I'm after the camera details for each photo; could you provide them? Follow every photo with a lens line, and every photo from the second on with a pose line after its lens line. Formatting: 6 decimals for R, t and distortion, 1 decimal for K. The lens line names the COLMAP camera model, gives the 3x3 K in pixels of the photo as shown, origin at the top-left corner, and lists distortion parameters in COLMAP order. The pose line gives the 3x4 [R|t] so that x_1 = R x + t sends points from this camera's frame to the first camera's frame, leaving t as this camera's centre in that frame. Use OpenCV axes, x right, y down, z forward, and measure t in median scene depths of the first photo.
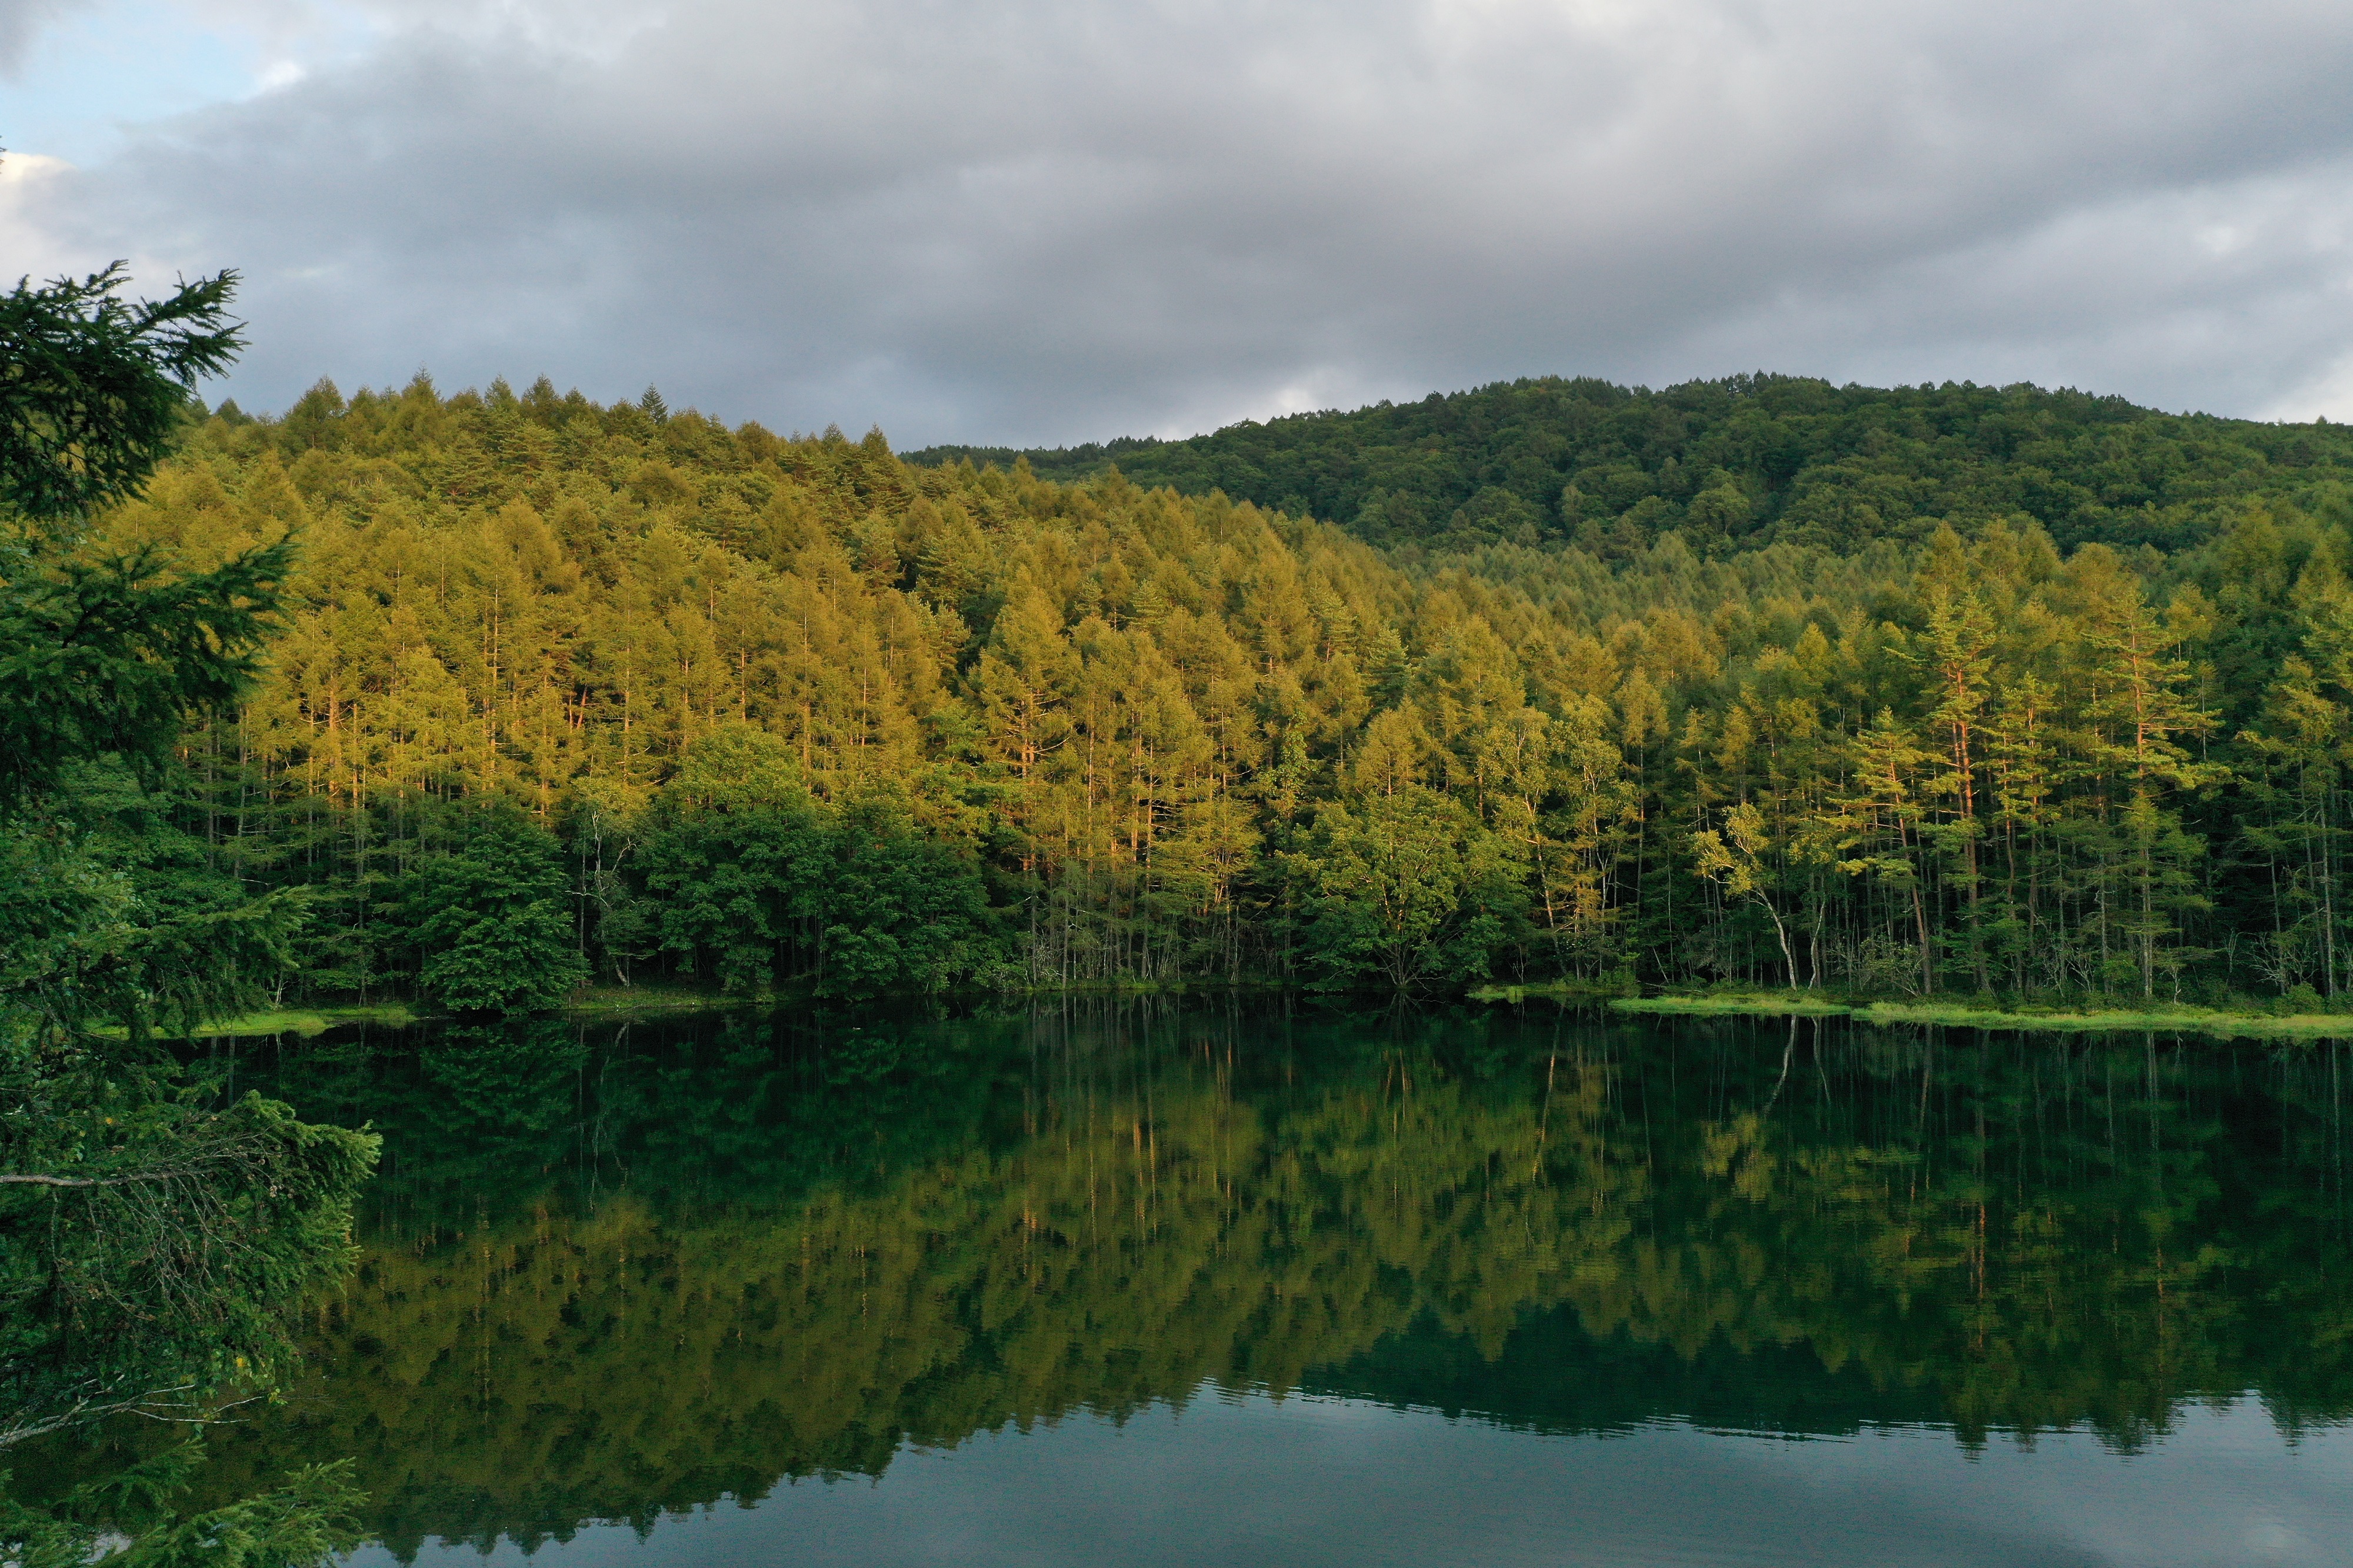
lens RADIAL K [[1821.3, 0, 1176.5], [0, 1821.3, 784.0], [0, 0, 1]] dist [-0.010202, 0.007065]
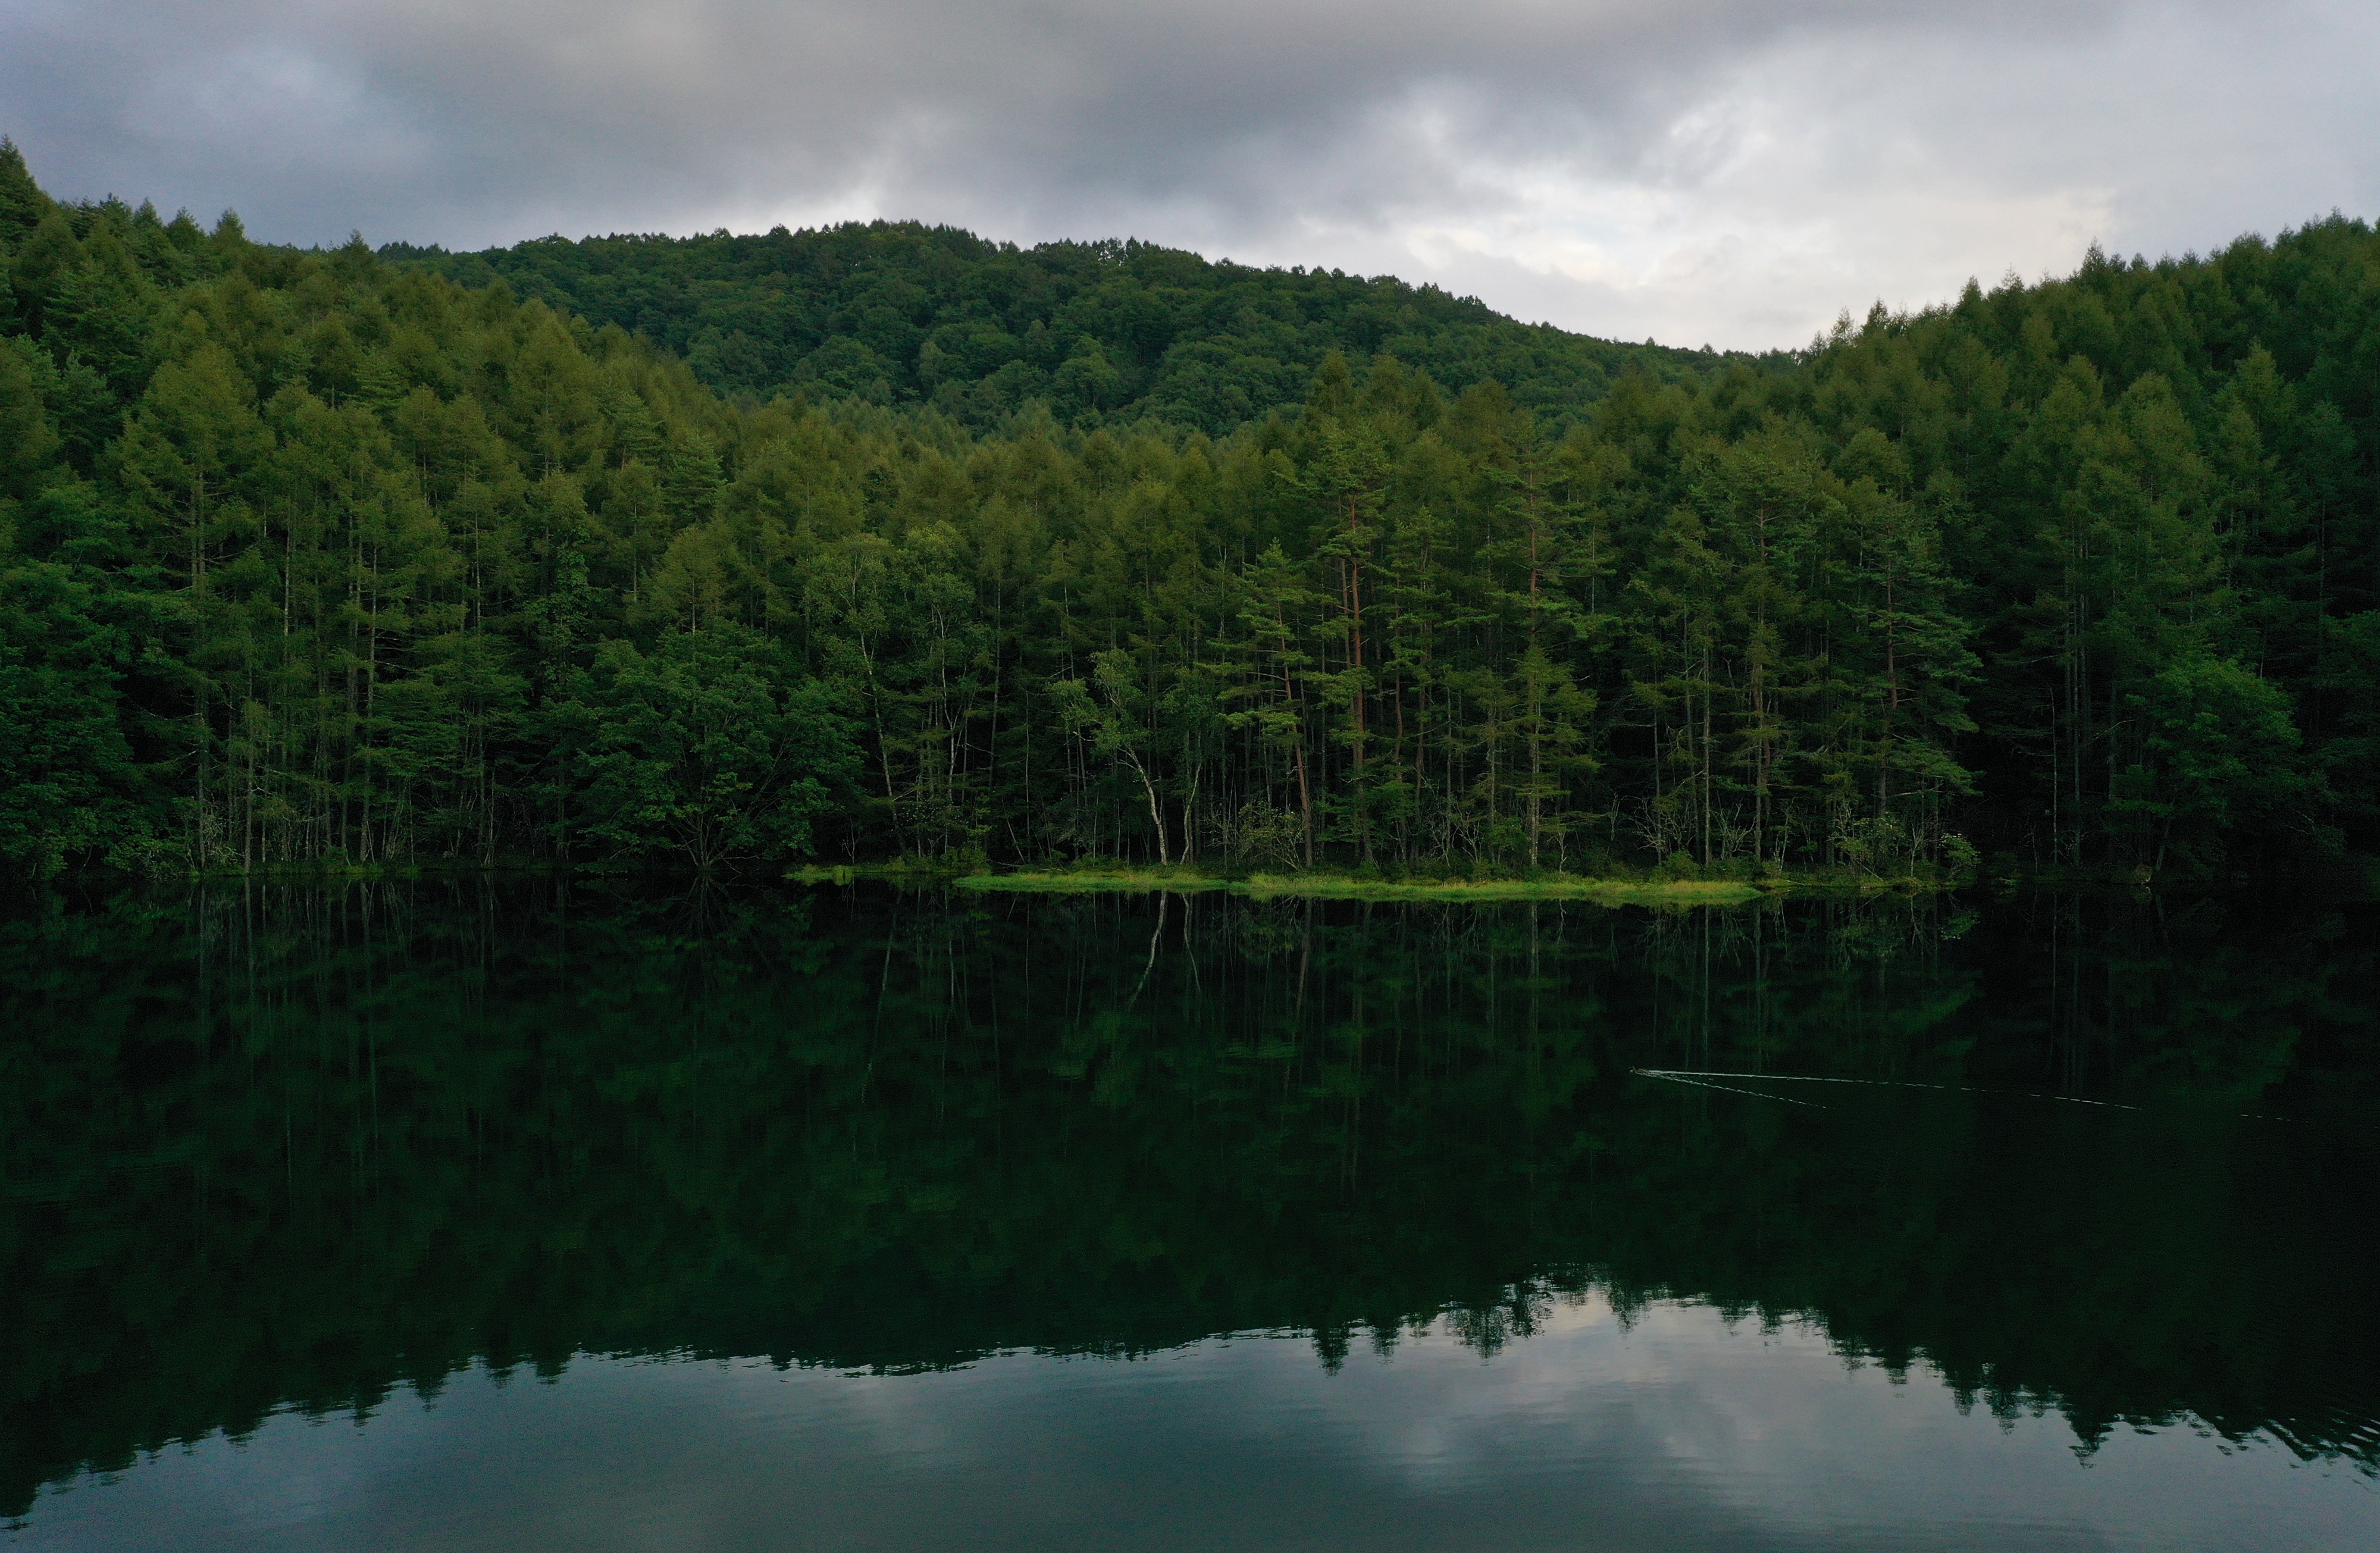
lens RADIAL K [[1968.9, 0, 1199.5], [0, 1968.9, 816.0], [0, 0, 1]] dist [-0.003989, 0.002555]
pose [[0.938598, 0.004354, 0.344986, 0.028330], [-0.027246, 0.997733, 0.061537, 0.028463], [-0.343936, -0.067159, 0.936588, 0.105590]]
